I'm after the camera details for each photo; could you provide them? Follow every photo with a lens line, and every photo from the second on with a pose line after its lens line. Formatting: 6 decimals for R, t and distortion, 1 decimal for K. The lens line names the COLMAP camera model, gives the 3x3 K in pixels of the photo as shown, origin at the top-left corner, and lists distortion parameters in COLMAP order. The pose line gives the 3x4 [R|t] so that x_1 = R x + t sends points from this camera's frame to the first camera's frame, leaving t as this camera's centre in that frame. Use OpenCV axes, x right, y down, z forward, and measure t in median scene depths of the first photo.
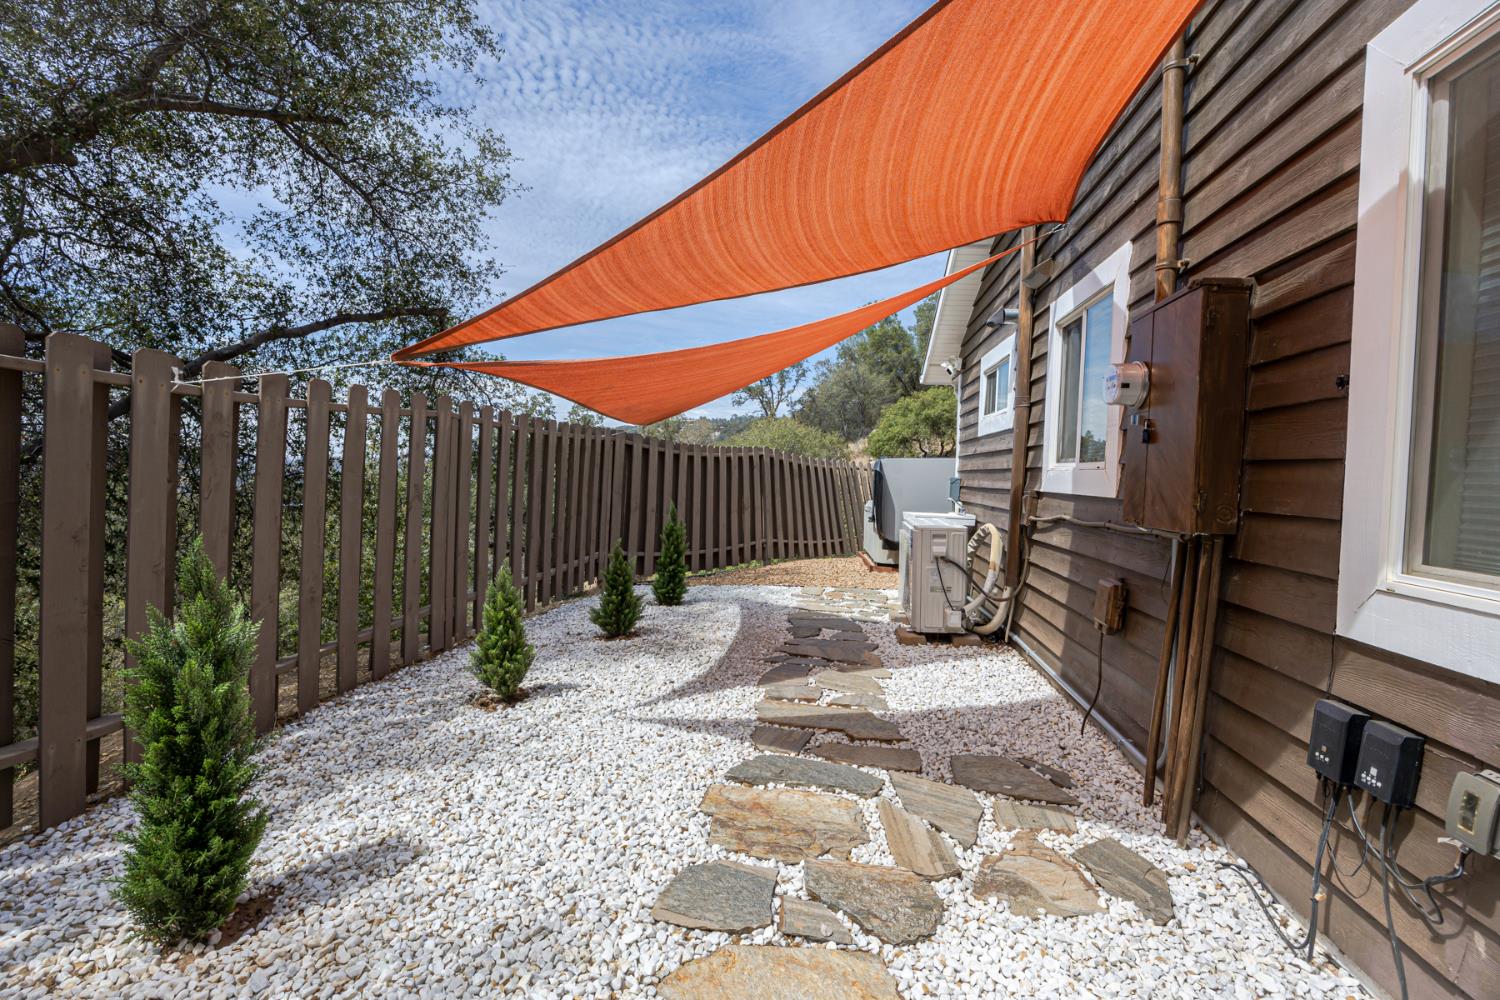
lens RADIAL K [[725.1, 0, 750.0], [0, 725.1, 500.0], [0, 0, 1]] dist [-0.002243, -0.000104]
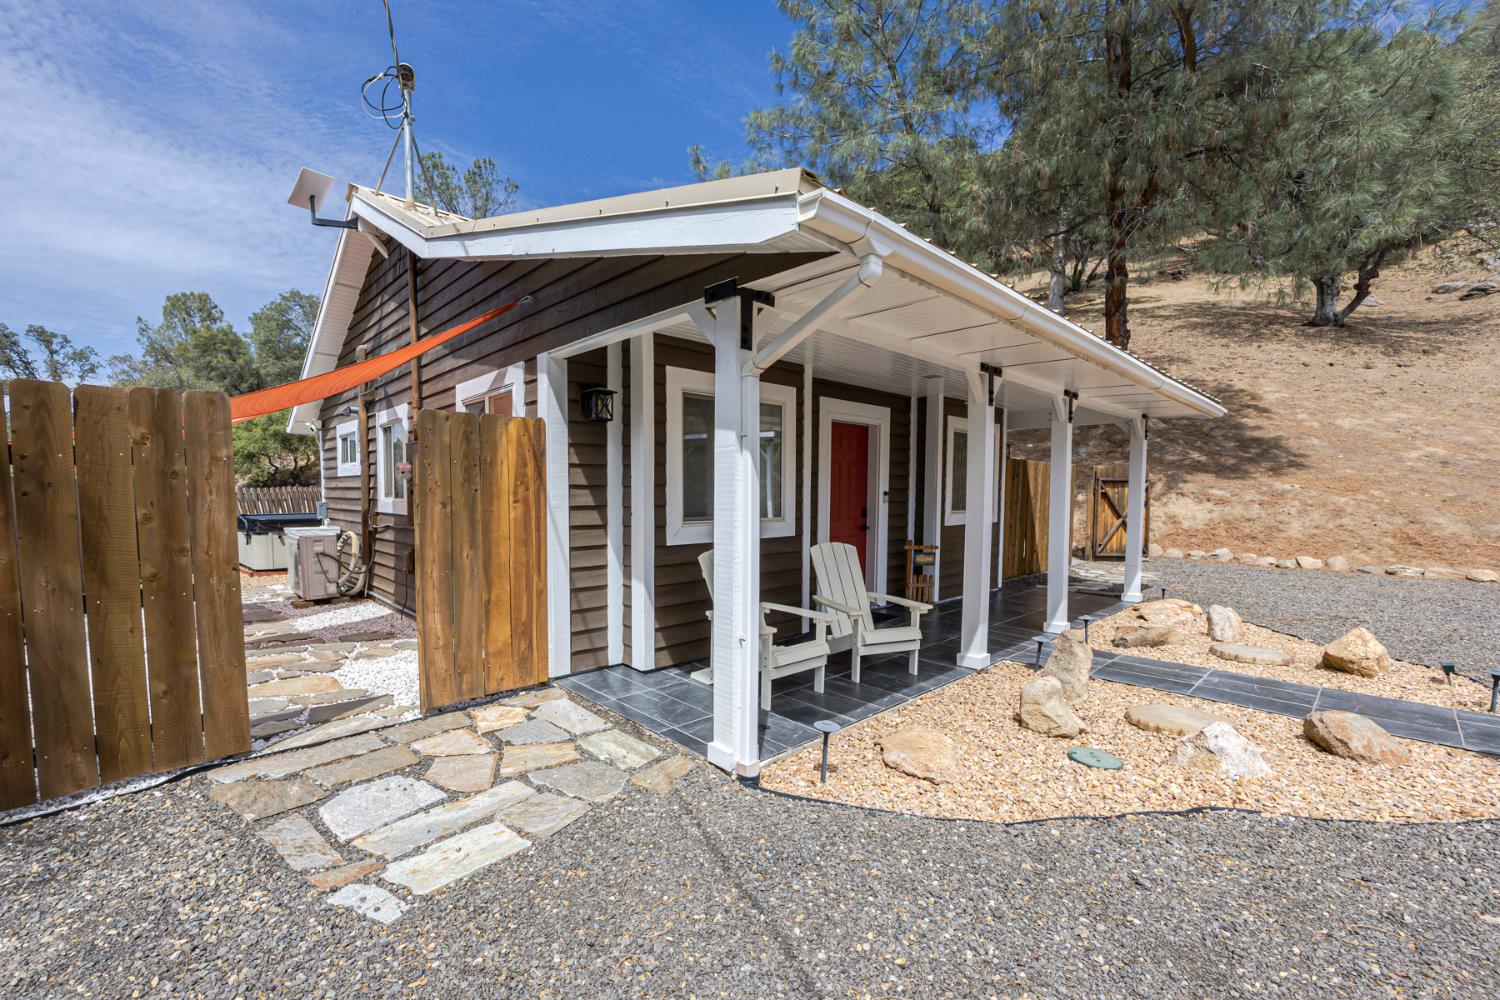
lens RADIAL K [[664.9, 0, 746.0], [0, 664.9, 528.3], [0, 0, 1]] dist [-0.018455, 0.000762]
pose [[0.652336, -0.073933, 0.754315, -0.243437], [0.047950, 0.997263, 0.056278, -0.017590], [-0.756412, -0.000543, 0.654096, -0.750697]]
